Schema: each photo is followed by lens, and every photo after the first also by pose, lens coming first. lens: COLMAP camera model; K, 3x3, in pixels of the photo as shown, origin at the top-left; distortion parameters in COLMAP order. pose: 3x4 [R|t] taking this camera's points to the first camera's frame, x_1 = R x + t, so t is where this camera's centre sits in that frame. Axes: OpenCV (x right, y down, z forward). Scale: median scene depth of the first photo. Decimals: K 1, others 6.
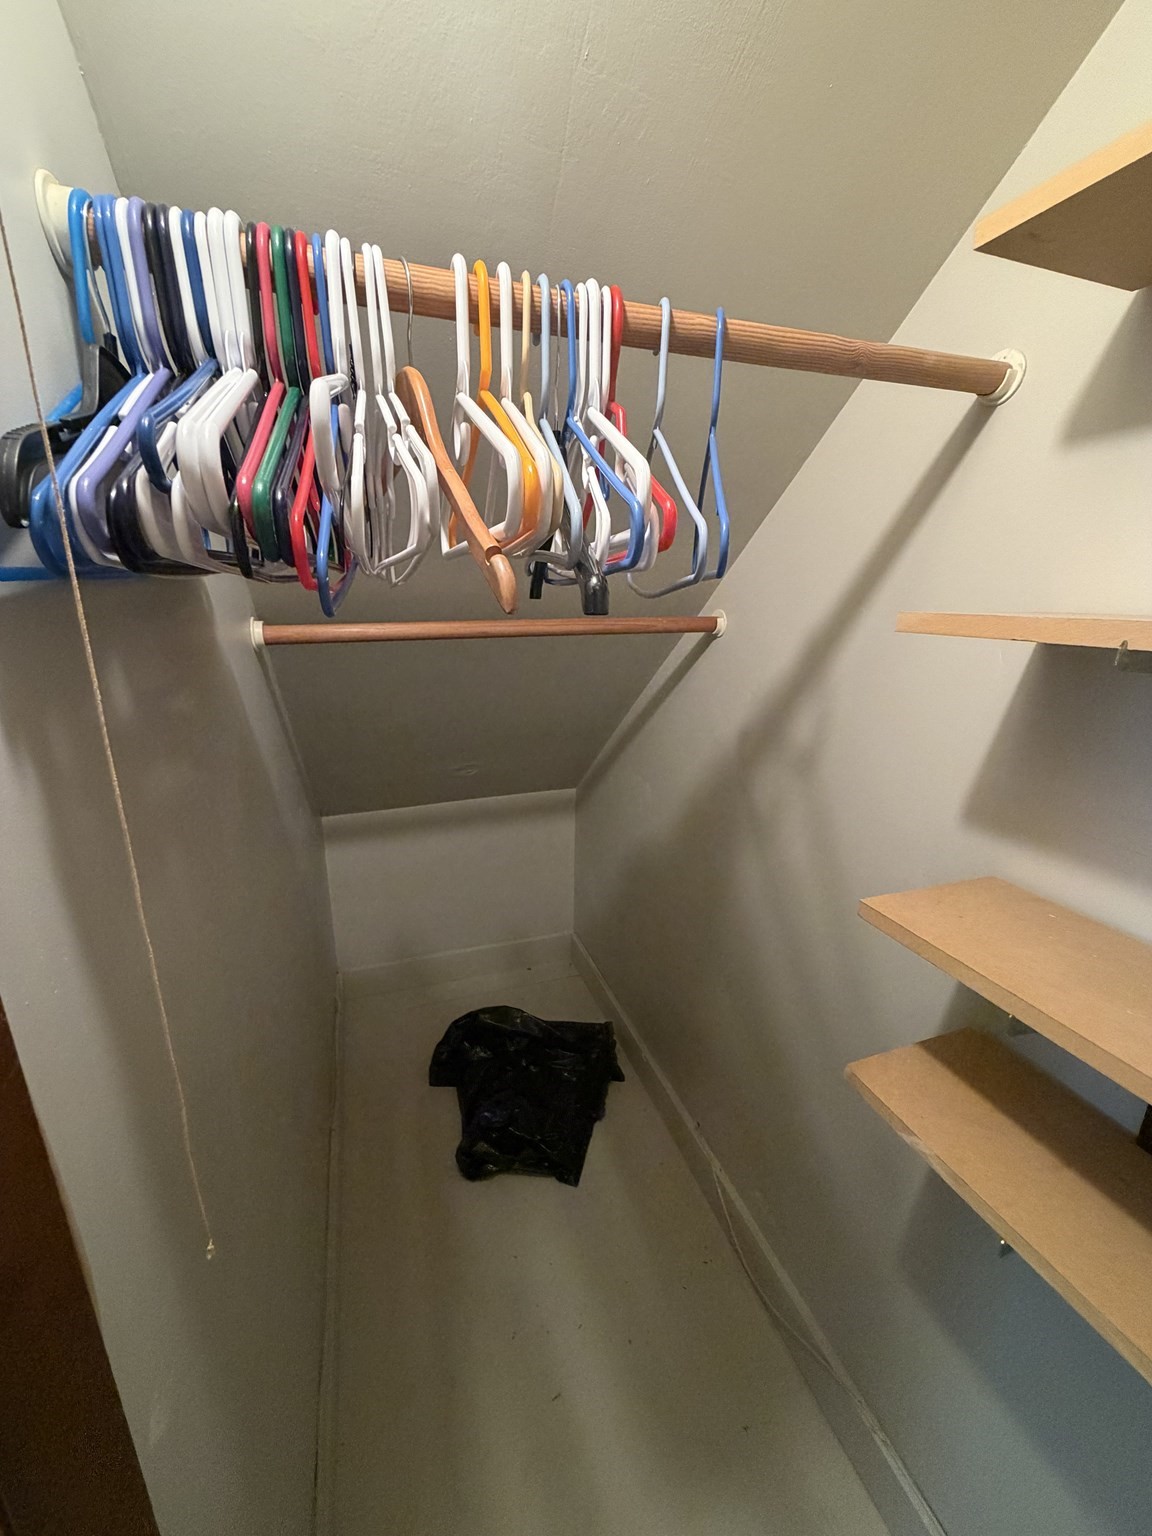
lens RADIAL K [[613.4, 0, 574.5], [0, 613.4, 764.5], [0, 0, 1]] dist [0.000477, 0.000056]
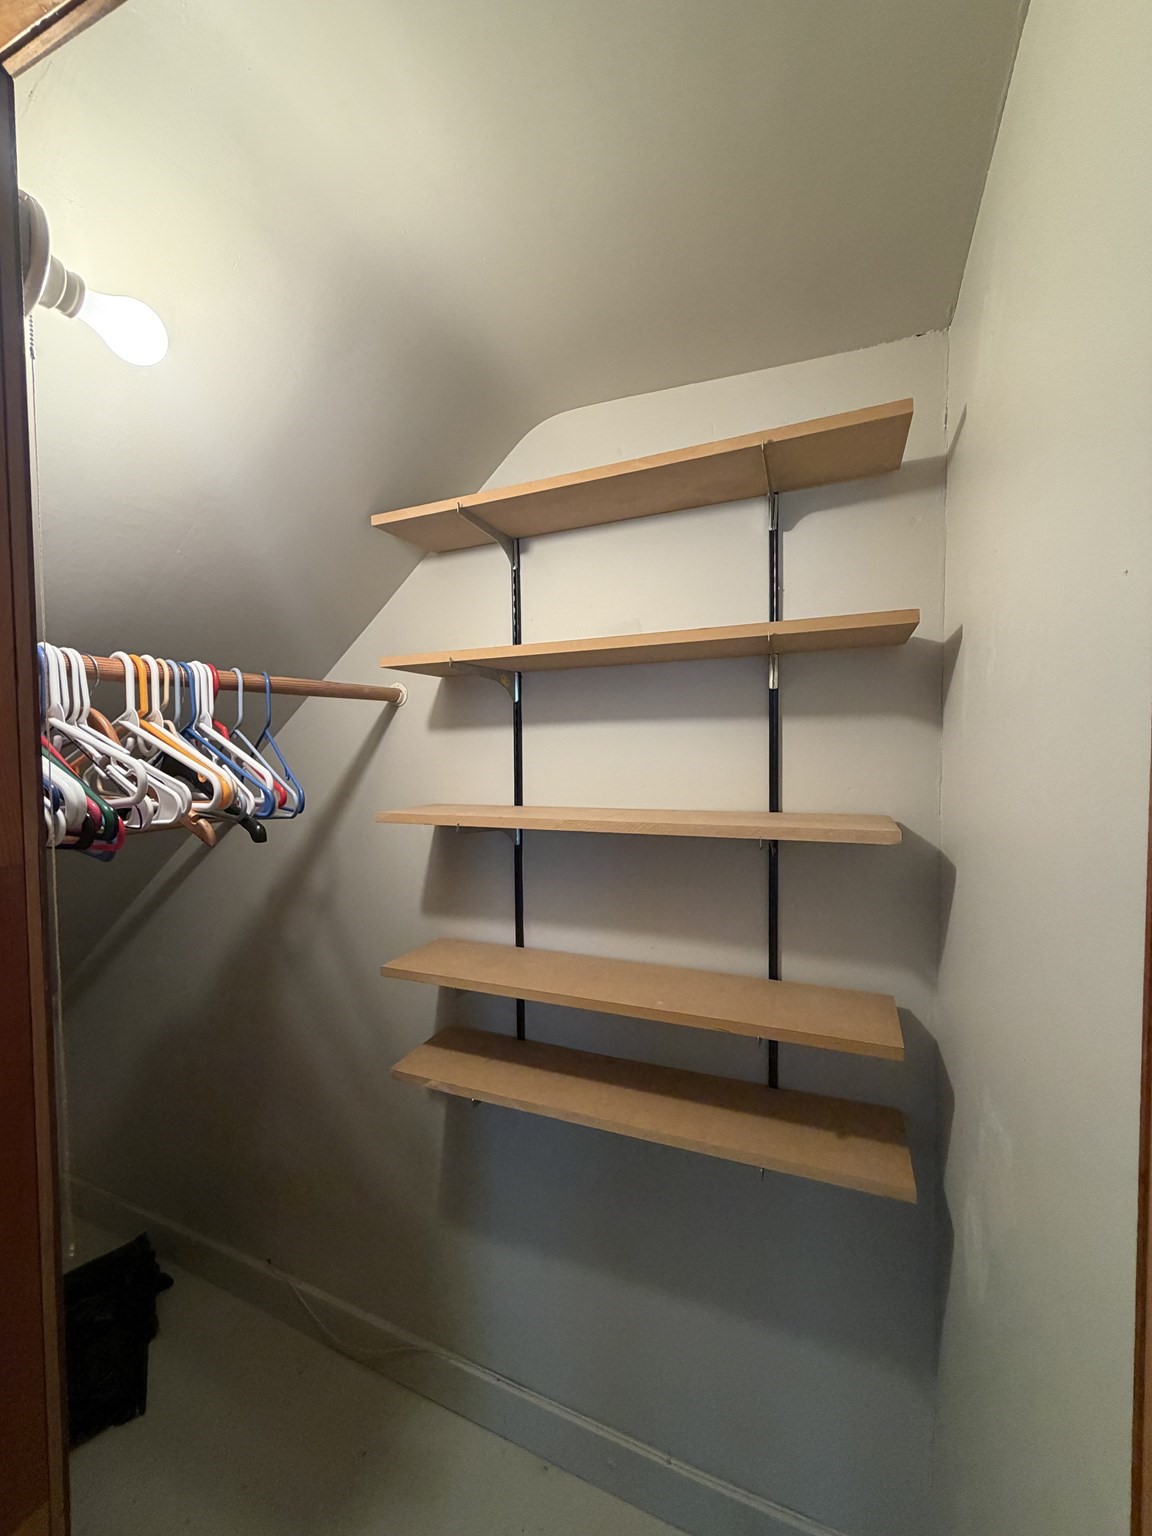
lens RADIAL K [[613.4, 0, 577.2], [0, 613.4, 760.6], [0, 0, 1]] dist [0.000477, 0.000056]
pose [[0.658160, -0.041058, 0.751757, -0.311330], [0.225871, 0.963285, -0.145139, 0.016259], [-0.718197, 0.265325, 0.643269, -0.466963]]
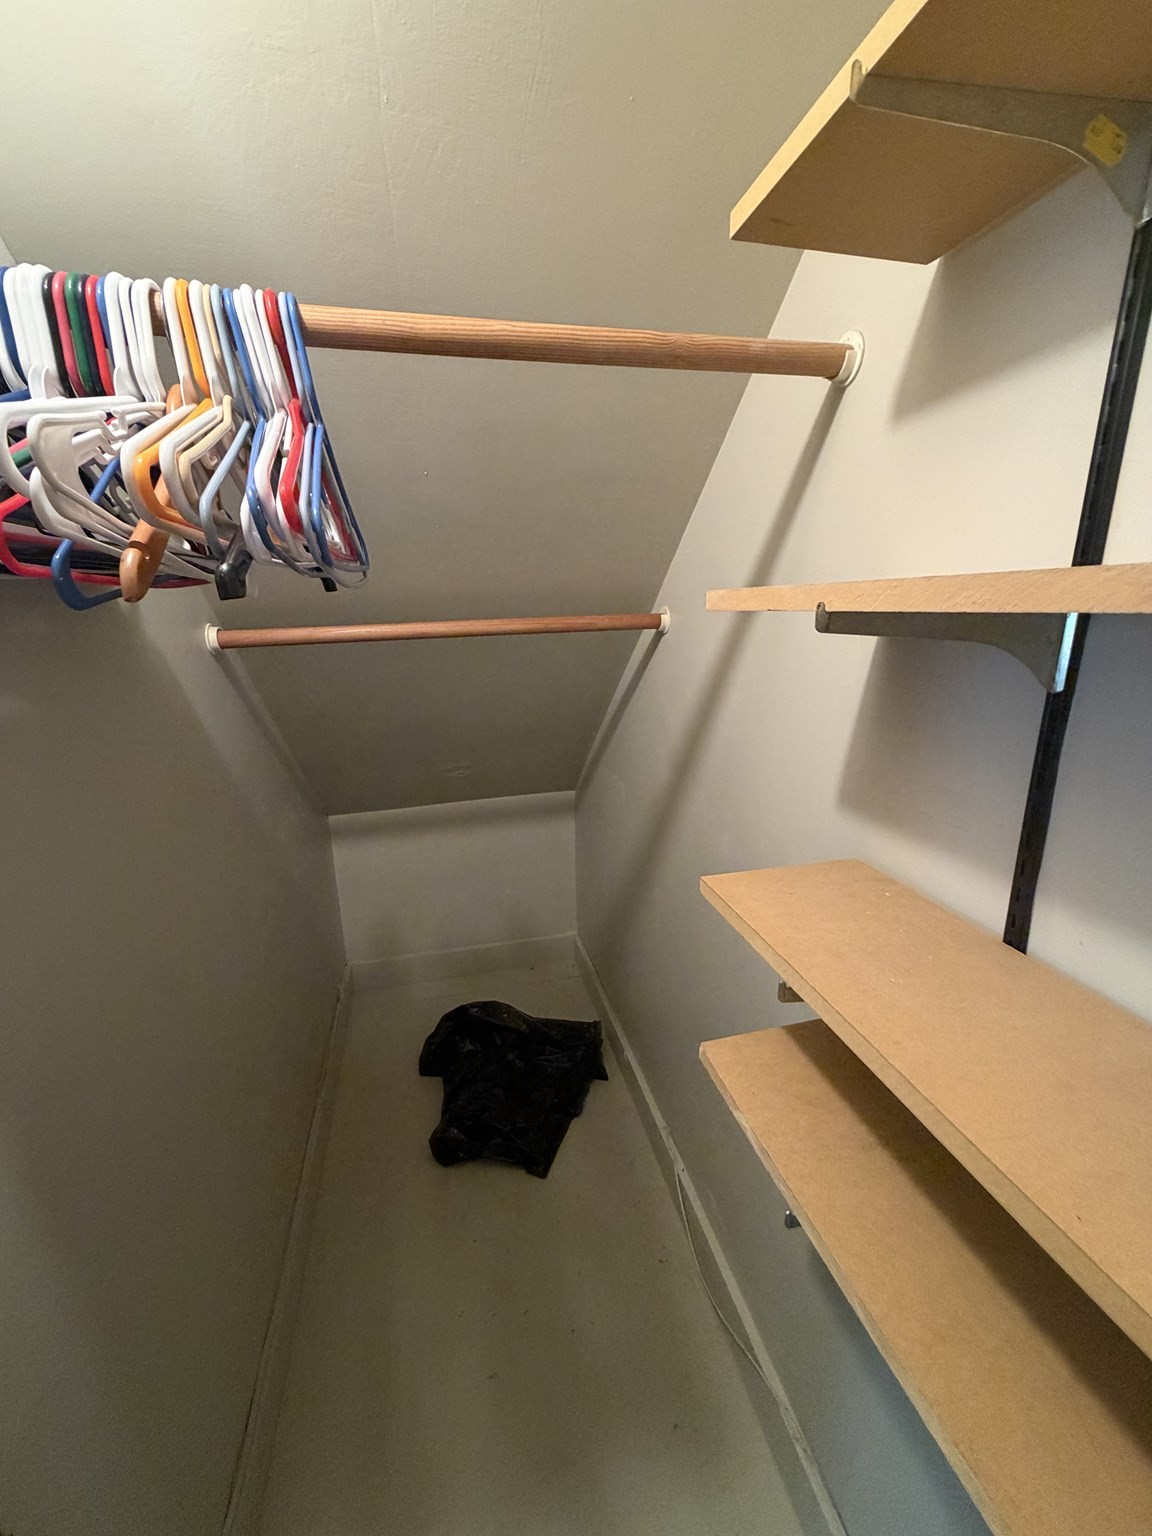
lens RADIAL K [[613.4, 0, 581.7], [0, 613.4, 764.3], [0, 0, 1]] dist [0.000477, 0.000056]
pose [[0.994844, -0.004192, -0.101332, 0.231694], [0.002066, 0.999776, -0.021072, 0.034628], [0.101398, 0.020754, 0.994629, -0.020970]]
